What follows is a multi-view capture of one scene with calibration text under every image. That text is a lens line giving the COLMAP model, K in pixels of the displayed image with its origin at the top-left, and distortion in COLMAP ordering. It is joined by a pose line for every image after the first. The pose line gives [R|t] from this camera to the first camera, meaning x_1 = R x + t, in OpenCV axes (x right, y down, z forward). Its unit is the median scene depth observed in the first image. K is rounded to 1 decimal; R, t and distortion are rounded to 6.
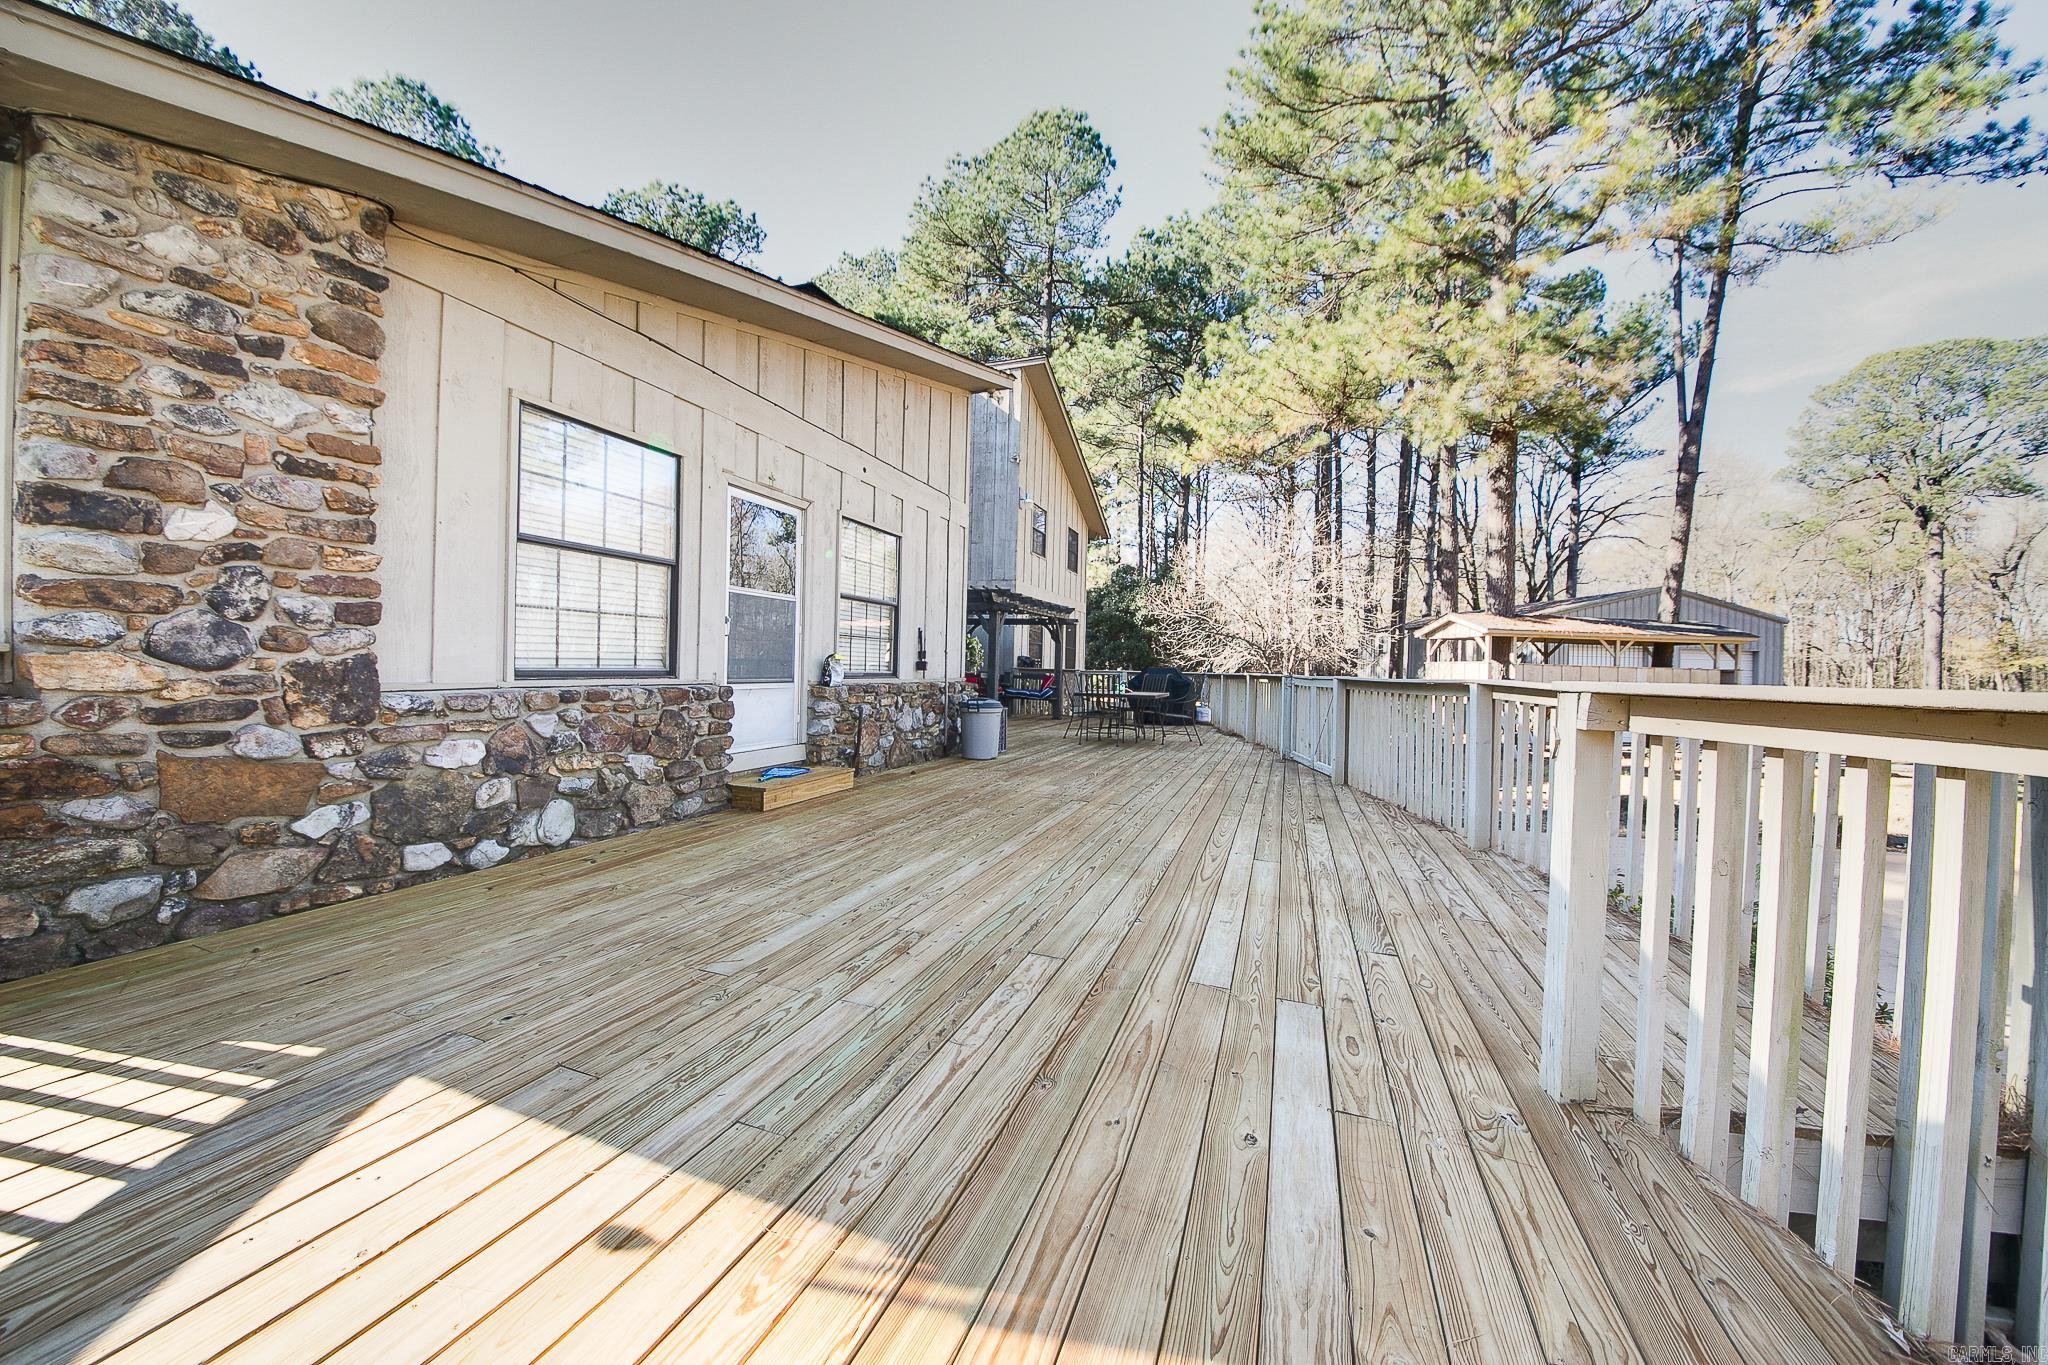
lens RADIAL K [[700.2, 0, 1022.7], [0, 700.2, 675.7], [0, 0, 1]] dist [-0.000973, -0.000053]
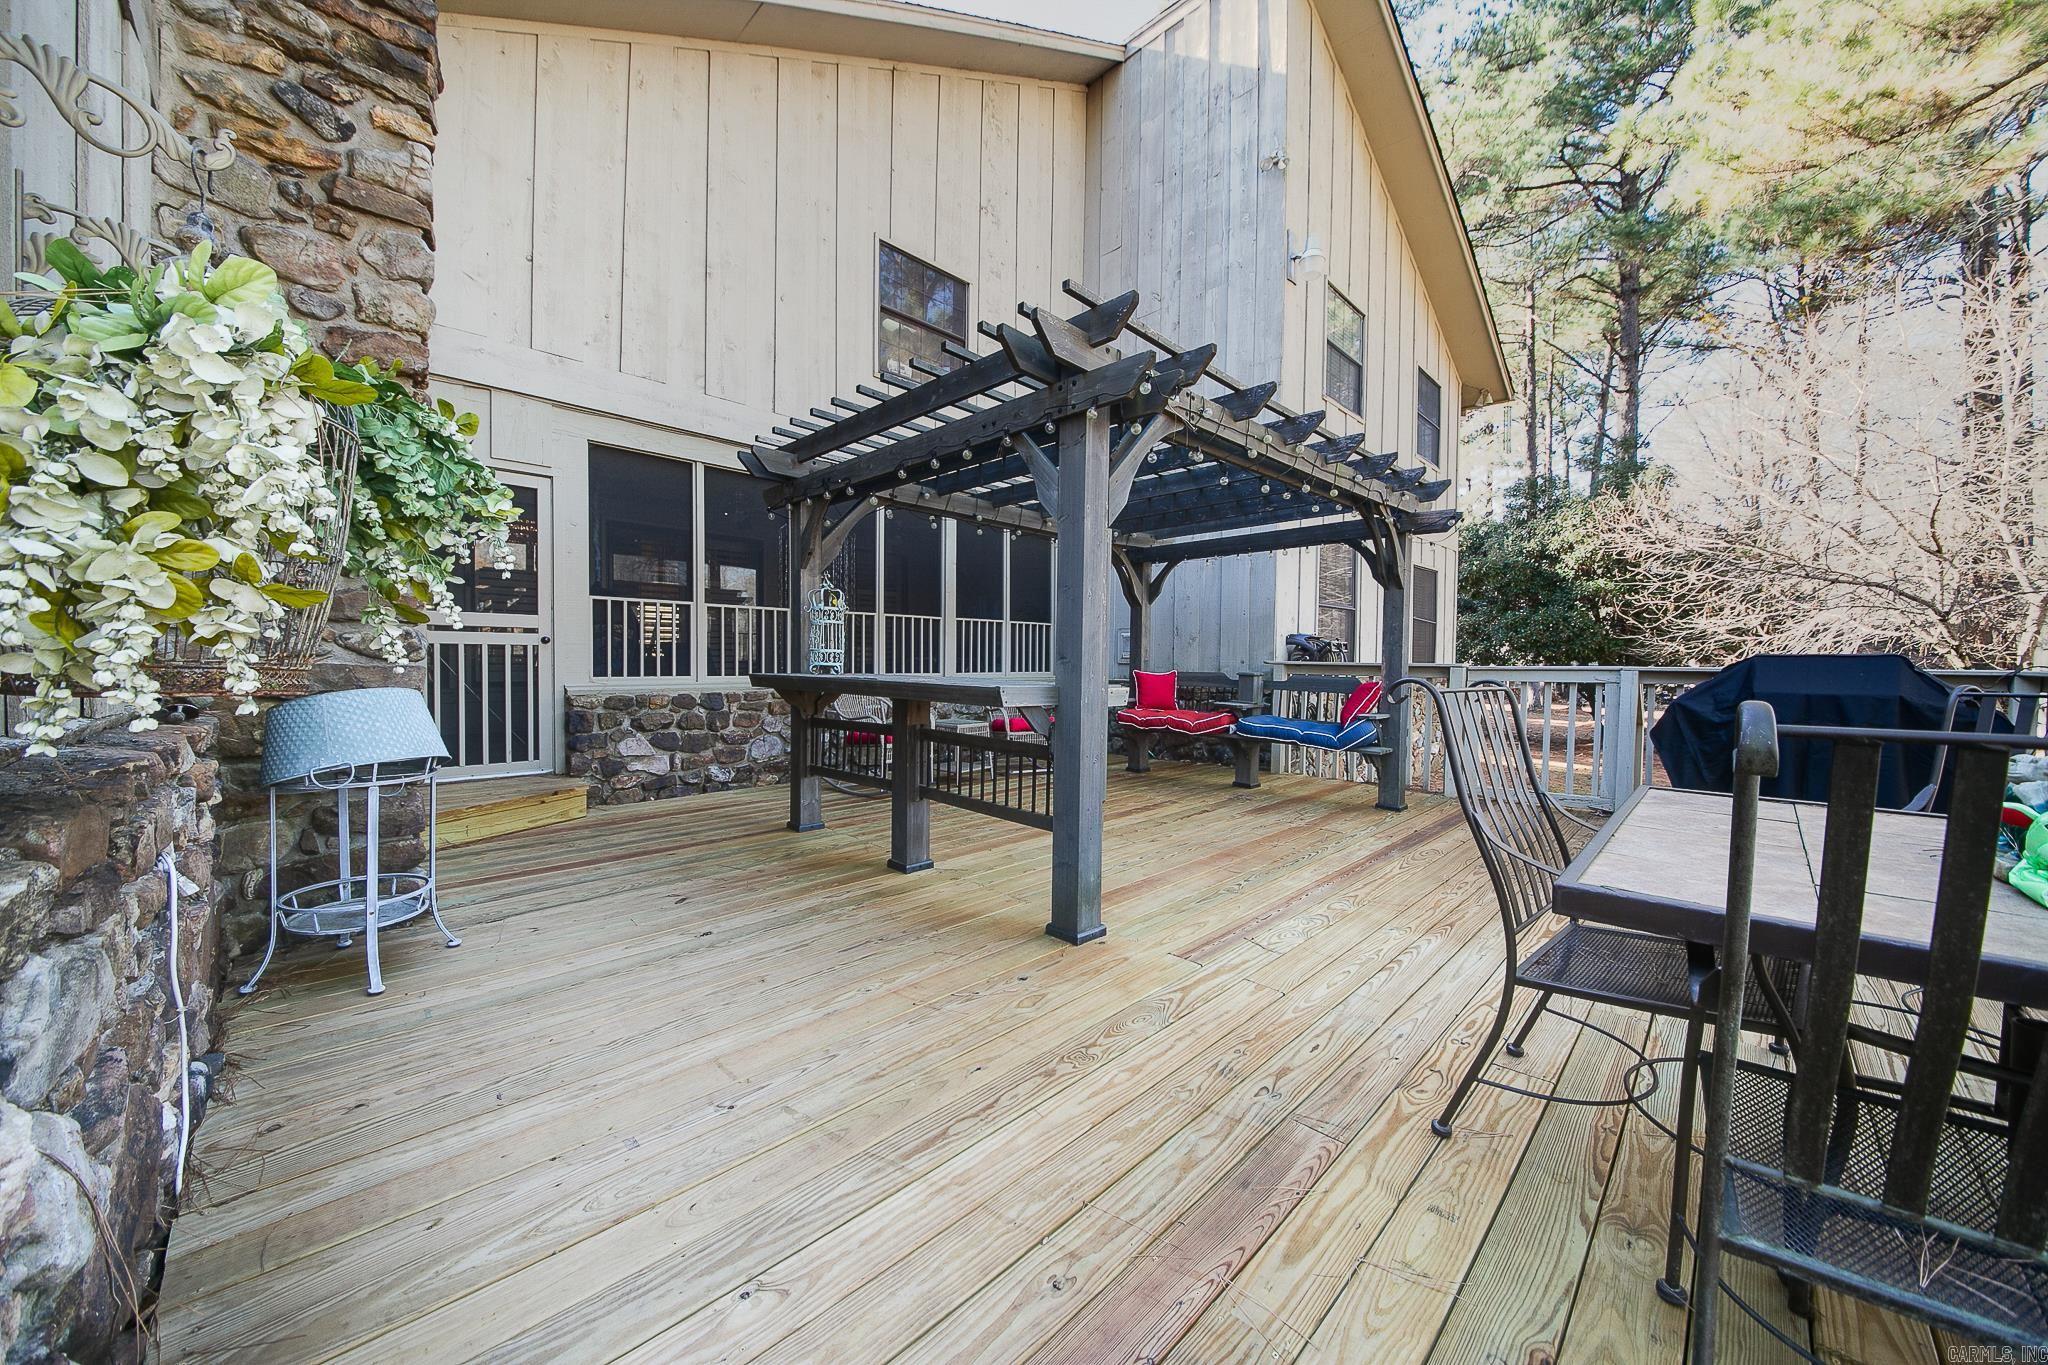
lens RADIAL K [[700.2, 0, 1022.7], [0, 700.2, 675.7], [0, 0, 1]] dist [-0.000973, -0.000053]
pose [[0.903503, -0.009697, -0.428471, 0.027967], [0.011351, 0.999935, 0.001305, -0.005696], [0.428431, -0.006043, 0.903555, 0.523070]]
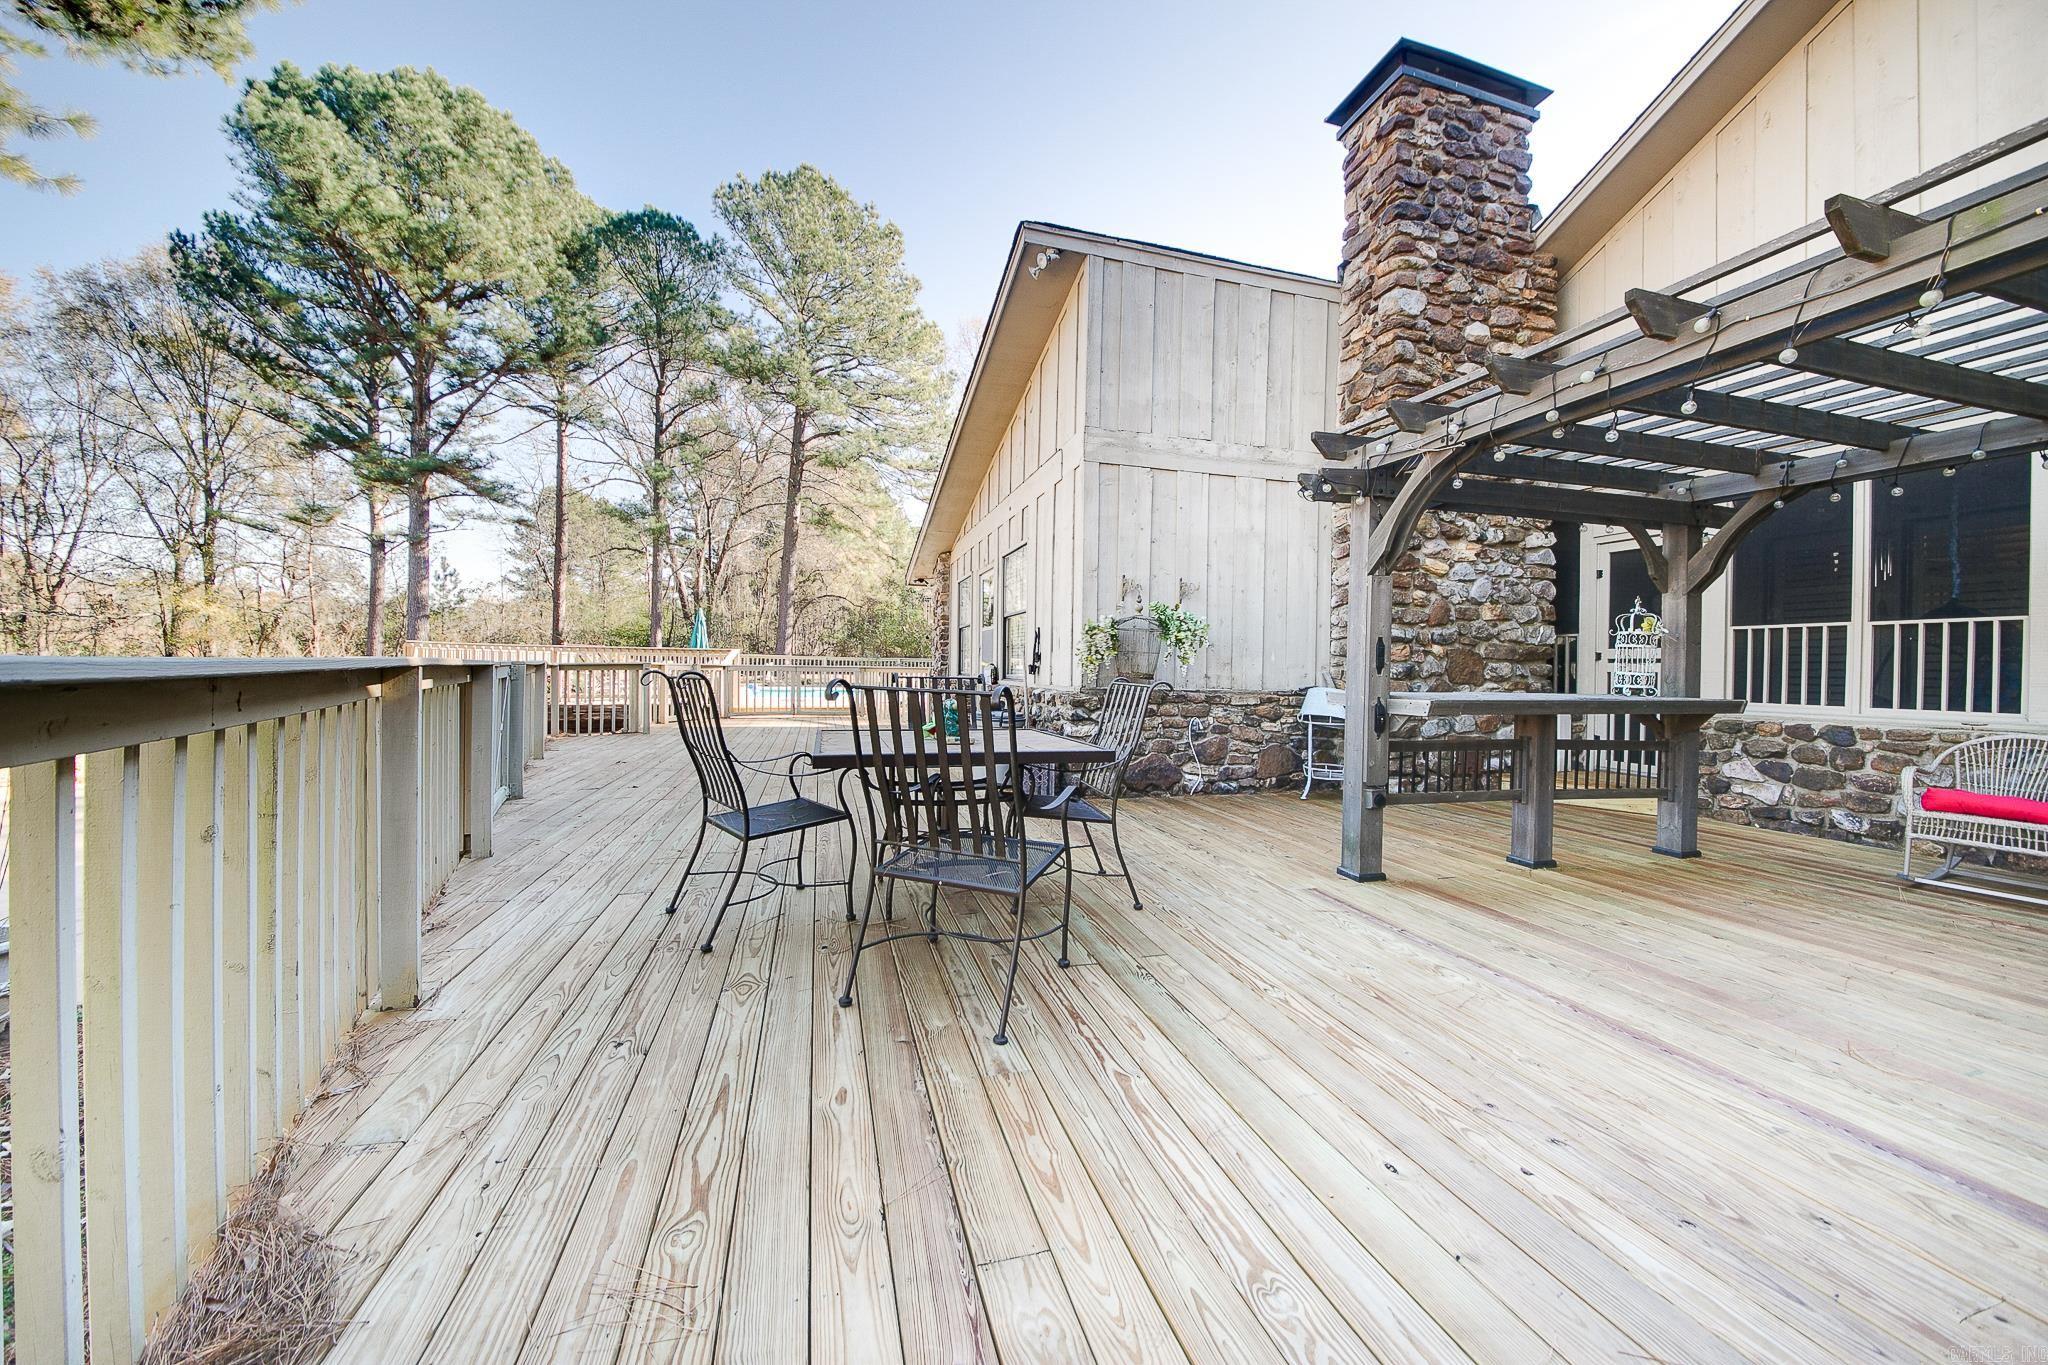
lens RADIAL K [[700.2, 0, 1022.7], [0, 700.2, 675.7], [0, 0, 1]] dist [-0.000973, -0.000053]
pose [[-0.797450, -0.034825, -0.602380, 0.391664], [-0.046159, 0.998928, 0.003356, -0.002680], [0.601617, 0.030481, -0.798203, 1.115440]]
